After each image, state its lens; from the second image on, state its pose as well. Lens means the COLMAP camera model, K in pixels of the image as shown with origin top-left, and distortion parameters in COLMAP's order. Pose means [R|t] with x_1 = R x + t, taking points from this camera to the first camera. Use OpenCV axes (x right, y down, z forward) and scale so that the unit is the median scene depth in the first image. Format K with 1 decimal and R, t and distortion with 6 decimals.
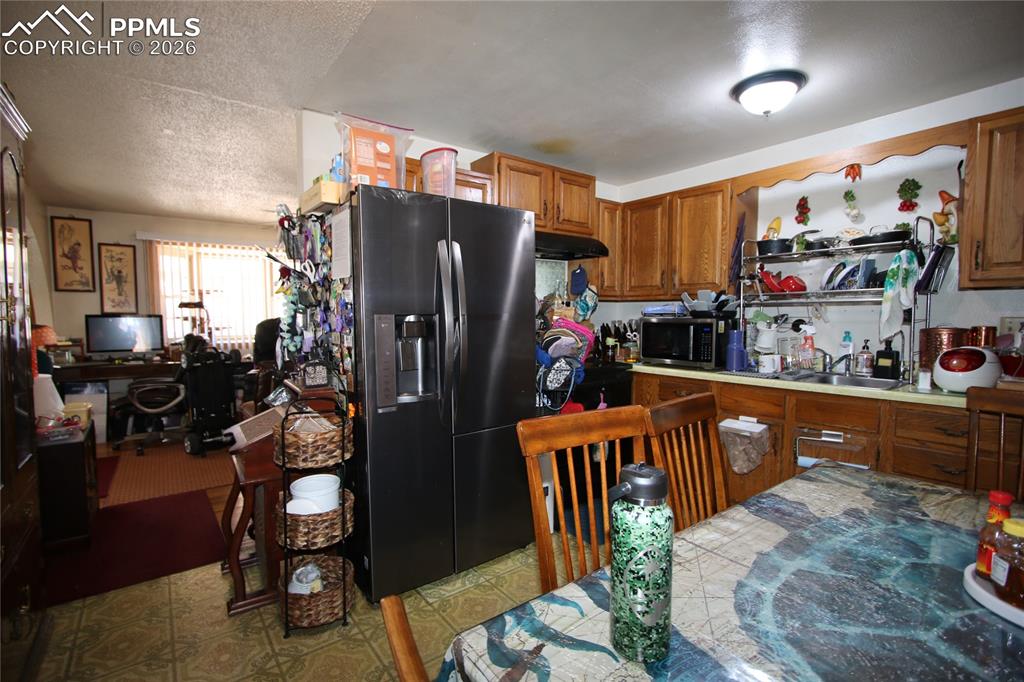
lens RADIAL K [[481.9, 0, 507.5], [0, 481.9, 341.2], [0, 0, 1]] dist [-0.005242, 0.000289]
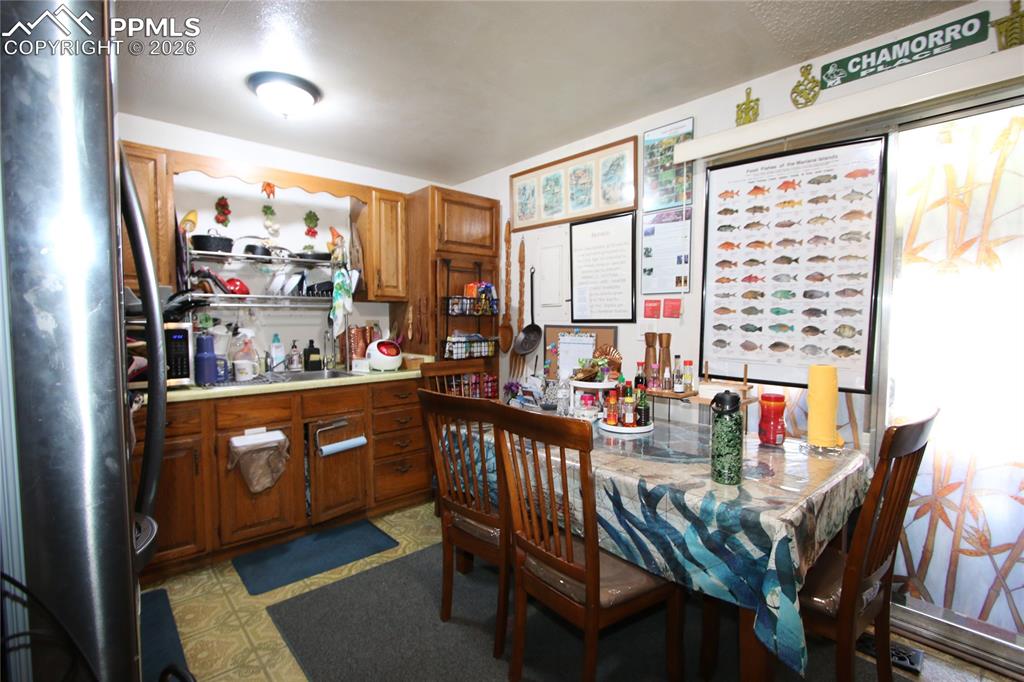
lens RADIAL K [[481.9, 0, 513.4], [0, 481.9, 345.2], [0, 0, 1]] dist [-0.005242, 0.000289]
pose [[-0.101137, -0.050105, 0.993610, -0.467775], [0.054174, 0.996972, 0.055789, -0.027845], [-0.993396, 0.059471, -0.098117, 0.594427]]
